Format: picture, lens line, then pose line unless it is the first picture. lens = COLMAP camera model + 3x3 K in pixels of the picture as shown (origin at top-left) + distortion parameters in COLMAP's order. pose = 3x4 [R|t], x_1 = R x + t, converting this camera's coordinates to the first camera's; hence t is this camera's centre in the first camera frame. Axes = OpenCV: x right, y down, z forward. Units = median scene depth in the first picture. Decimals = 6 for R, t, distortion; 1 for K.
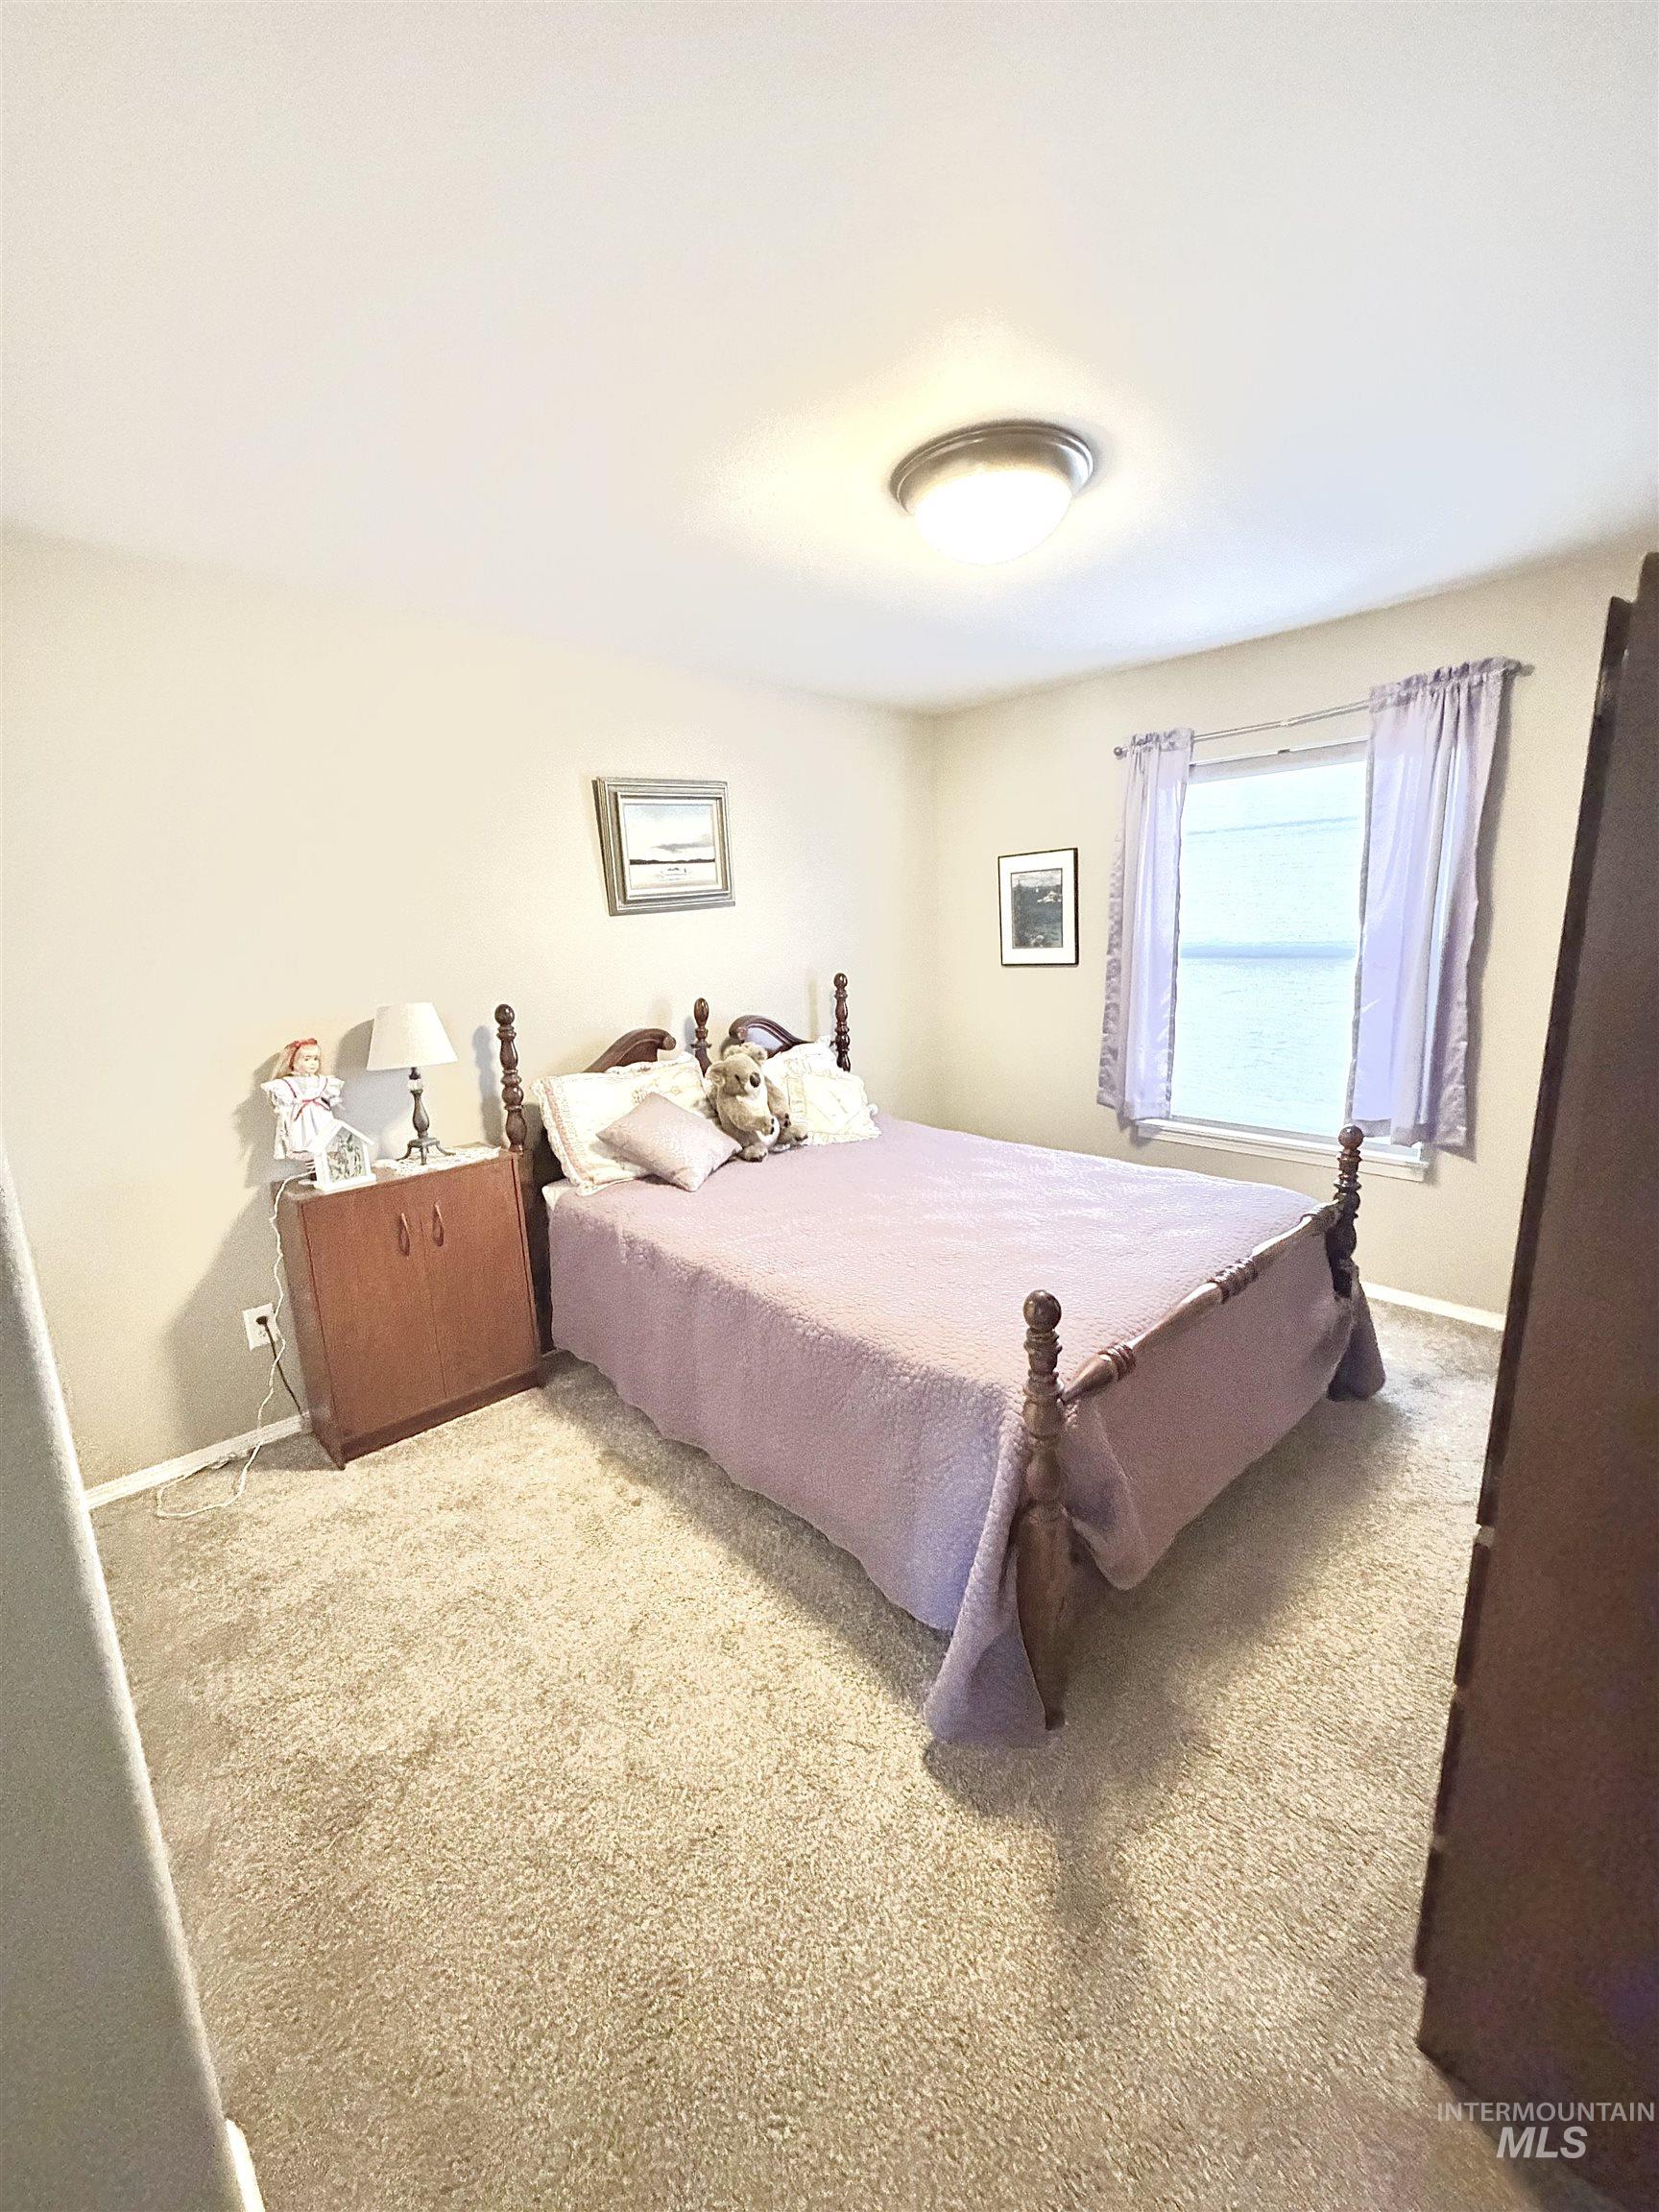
lens RADIAL K [[889.7, 0, 827.6], [0, 889.7, 1103.7], [0, 0, 1]] dist [0.004061, -0.000549]
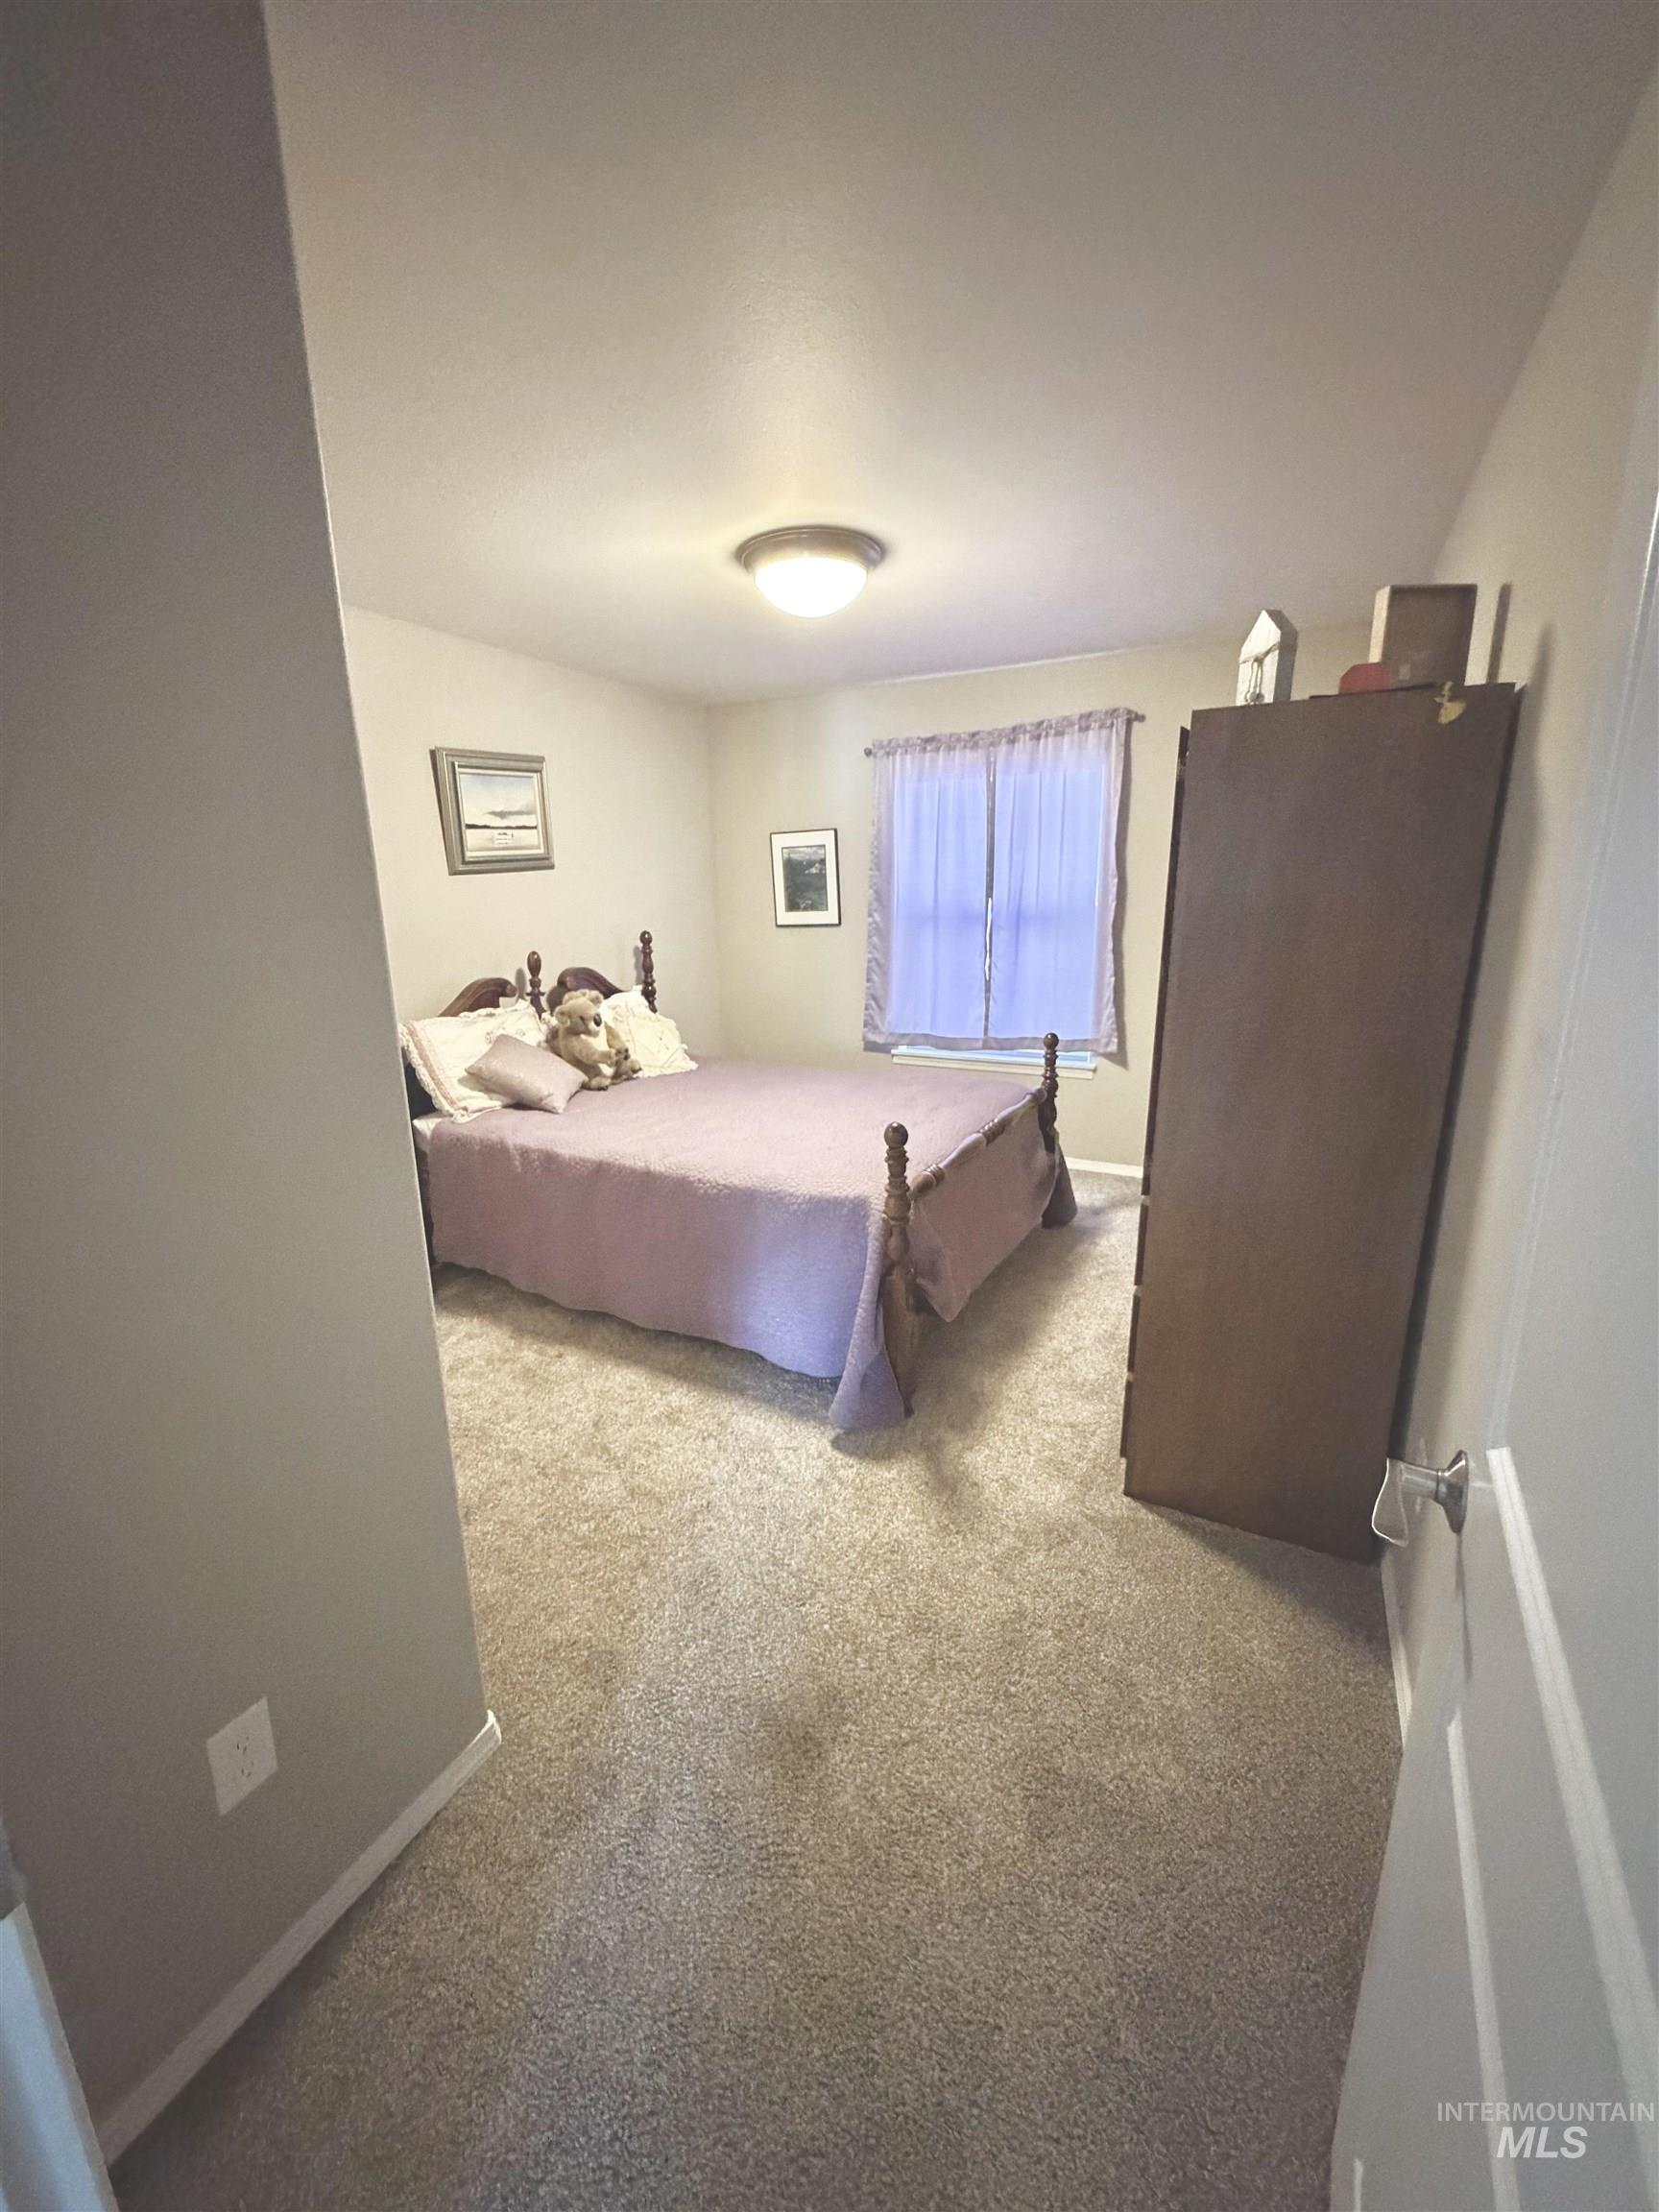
lens RADIAL K [[889.7, 0, 829.6], [0, 889.7, 1105.5], [0, 0, 1]] dist [0.004061, -0.000549]
pose [[0.947496, -0.059141, 0.314250, -0.204768], [0.049962, 0.998058, 0.037190, 0.069928], [-0.315839, -0.019537, 0.948611, -0.246432]]
